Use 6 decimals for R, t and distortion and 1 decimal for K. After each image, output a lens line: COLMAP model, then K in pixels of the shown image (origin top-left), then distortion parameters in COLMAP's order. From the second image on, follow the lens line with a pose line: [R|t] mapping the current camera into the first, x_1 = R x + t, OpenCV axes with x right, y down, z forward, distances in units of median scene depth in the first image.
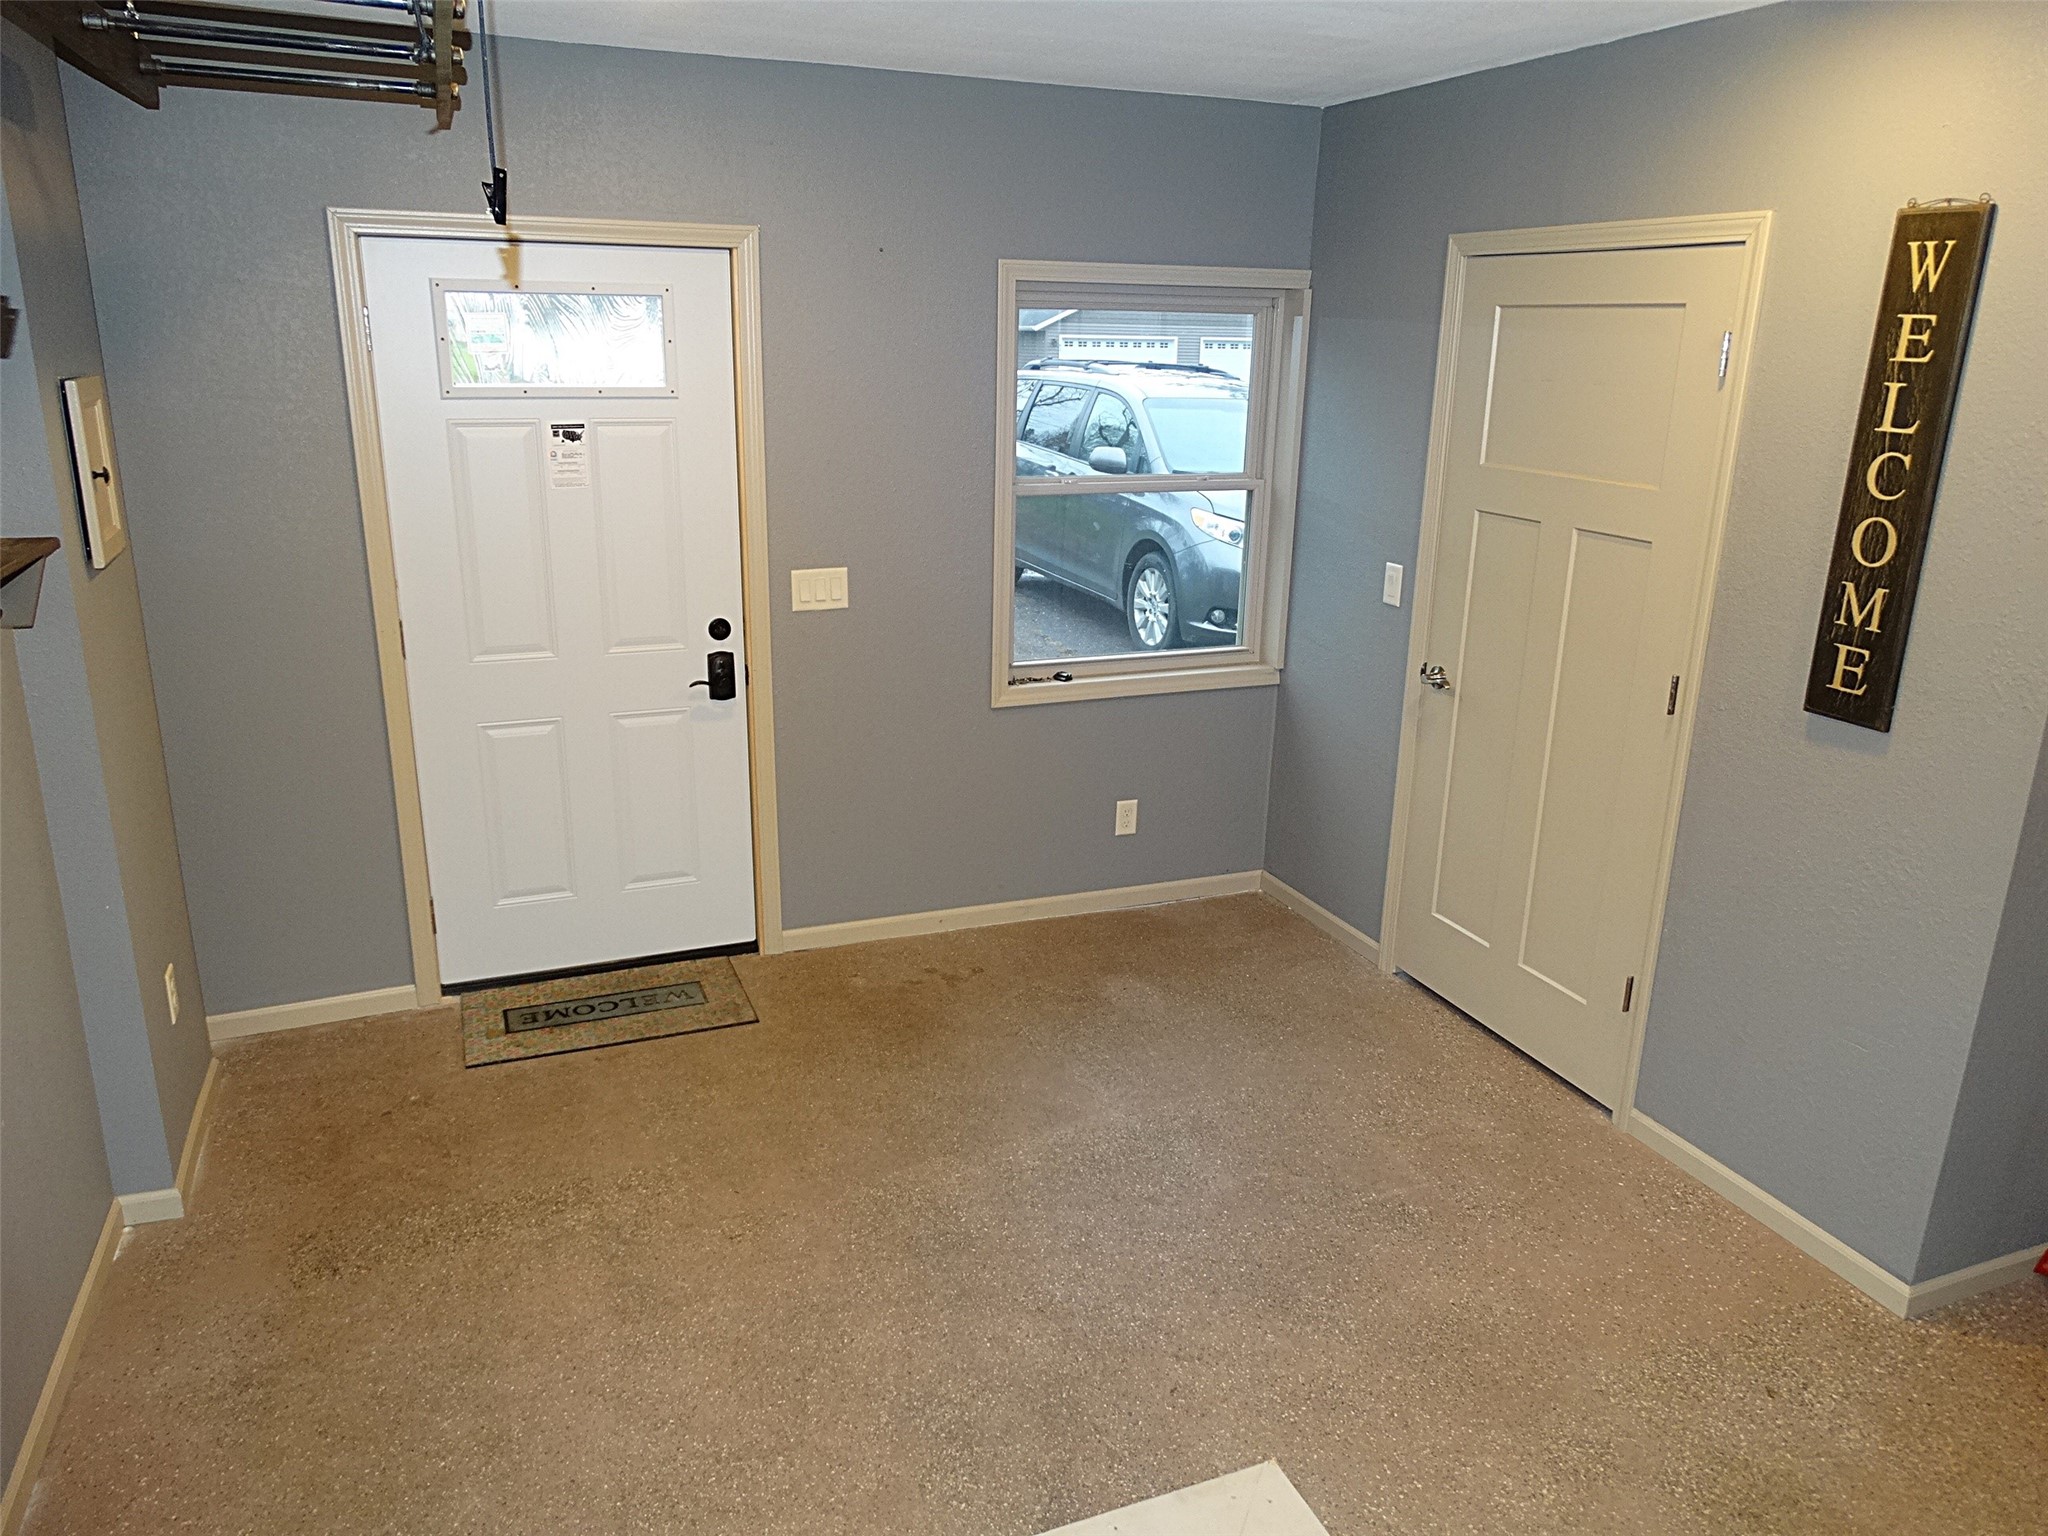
lens RADIAL K [[1452.2, 0, 1030.3], [0, 1452.2, 770.4], [0, 0, 1]] dist [-0.016520, 0.020085]
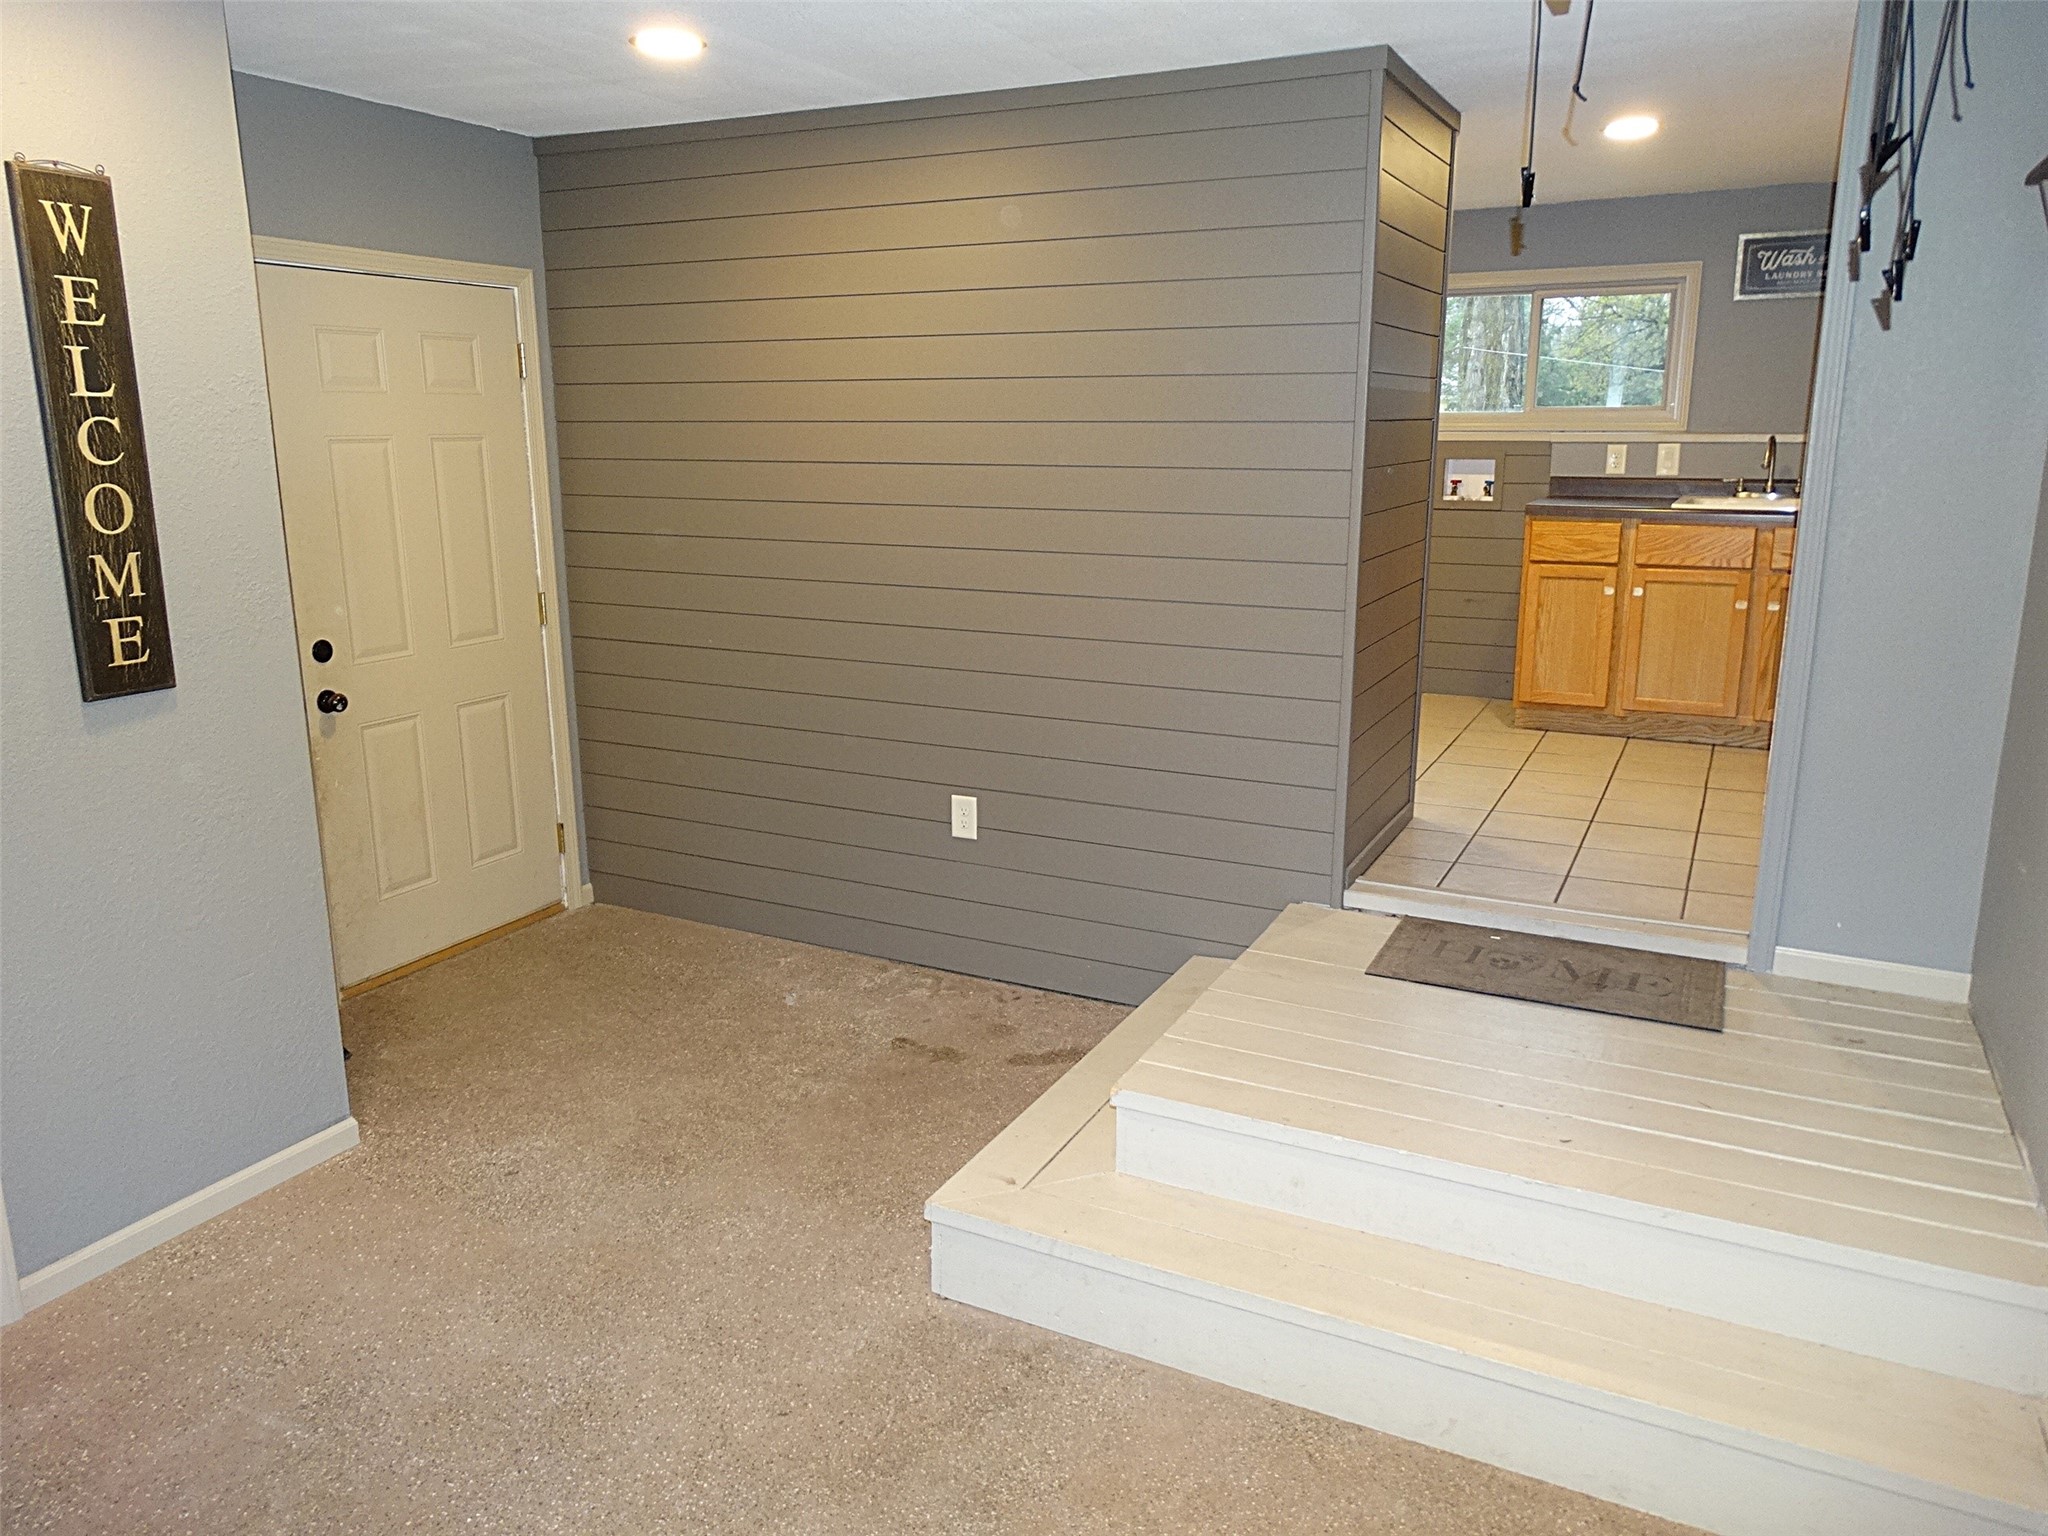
lens RADIAL K [[1452.2, 0, 1029.1], [0, 1452.2, 763.1], [0, 0, 1]] dist [-0.016520, 0.020085]
pose [[-0.656408, -0.190572, 0.729939, -0.591414], [0.211811, 0.882093, 0.420770, -0.293154], [-0.724061, 0.430806, -0.538648, 1.177180]]
